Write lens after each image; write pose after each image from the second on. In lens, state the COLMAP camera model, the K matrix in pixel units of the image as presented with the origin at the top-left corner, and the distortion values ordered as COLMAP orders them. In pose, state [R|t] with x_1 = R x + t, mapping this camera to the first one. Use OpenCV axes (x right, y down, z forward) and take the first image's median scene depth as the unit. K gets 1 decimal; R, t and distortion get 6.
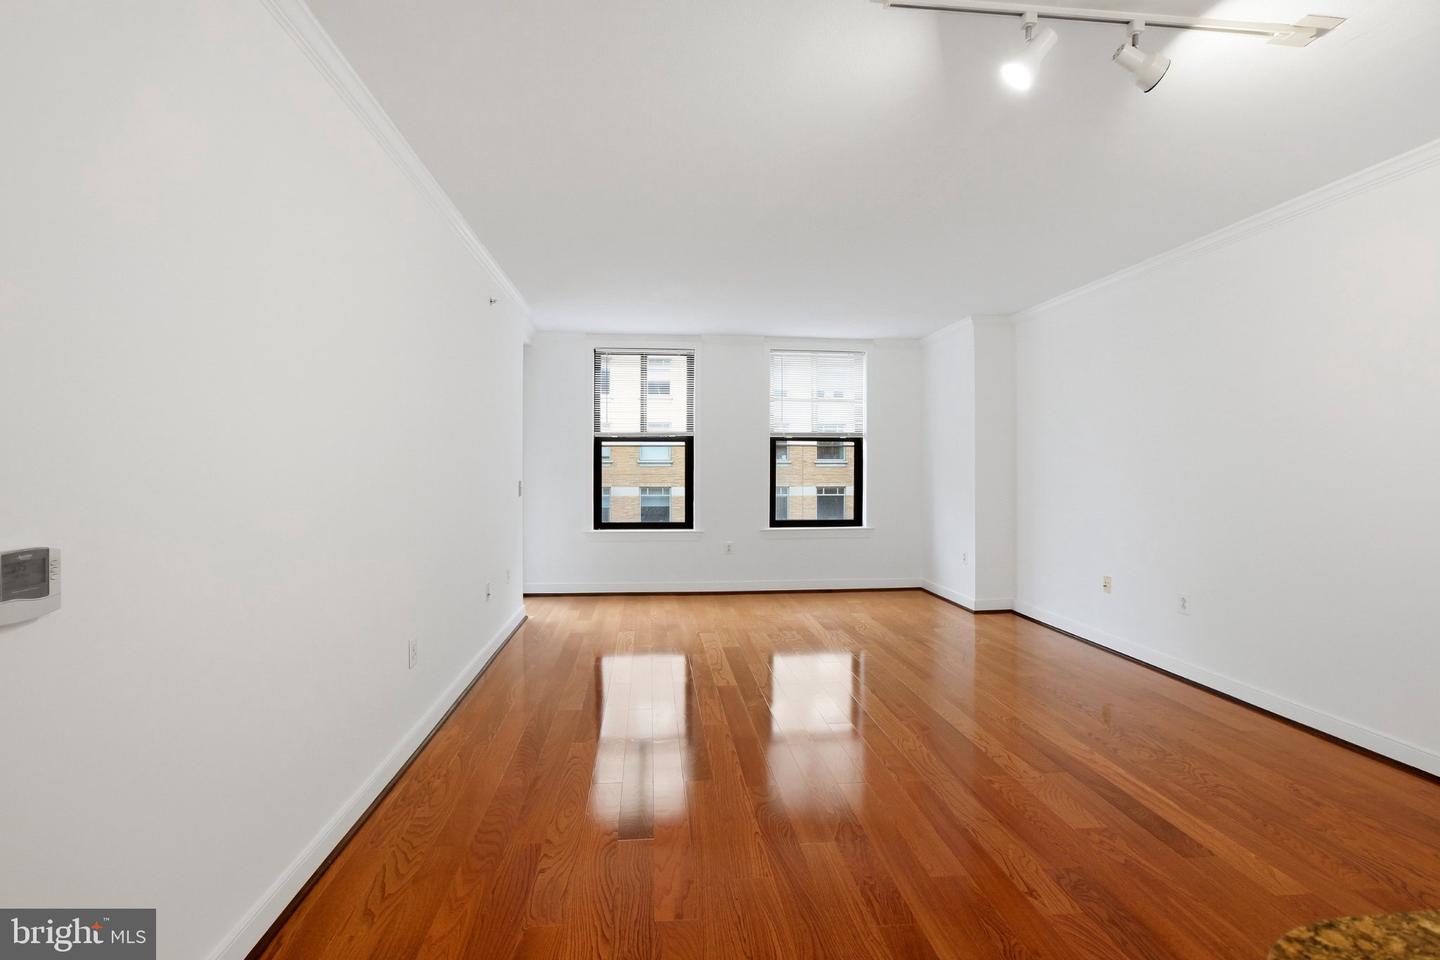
lens RADIAL K [[682.4, 0, 714.6], [0, 682.4, 477.9], [0, 0, 1]] dist [-0.005338, 0.000302]
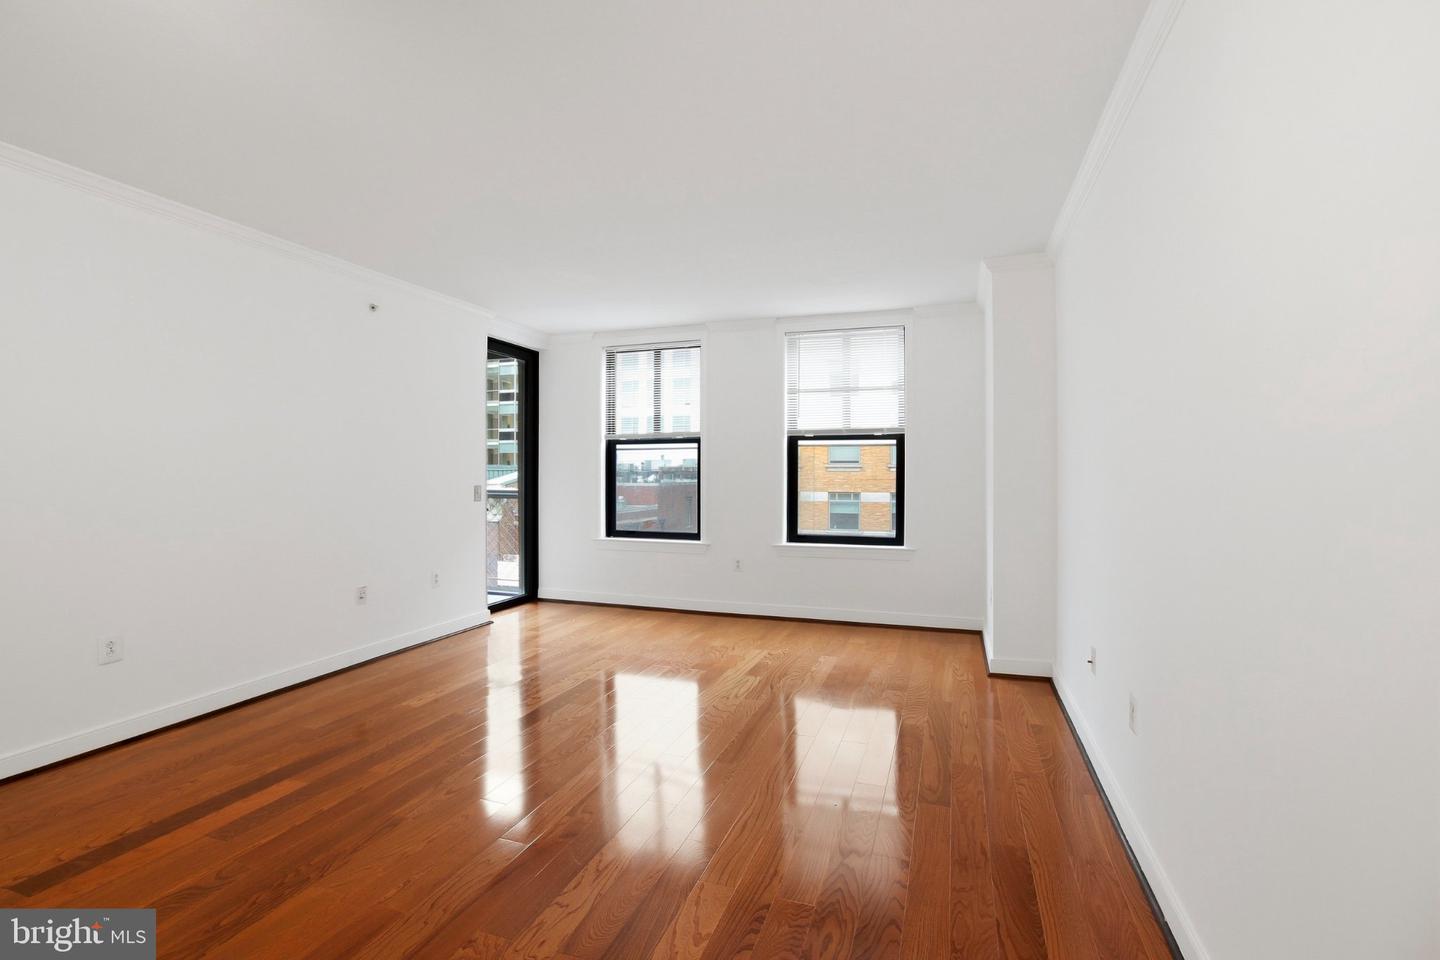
lens RADIAL K [[682.4, 0, 714.7], [0, 682.4, 469.1], [0, 0, 1]] dist [-0.005338, 0.000302]
pose [[0.904983, -0.001653, -0.425444, 0.361988], [-0.006298, 0.999831, -0.017281, -0.003154], [0.425400, 0.018318, 0.904820, 0.197037]]
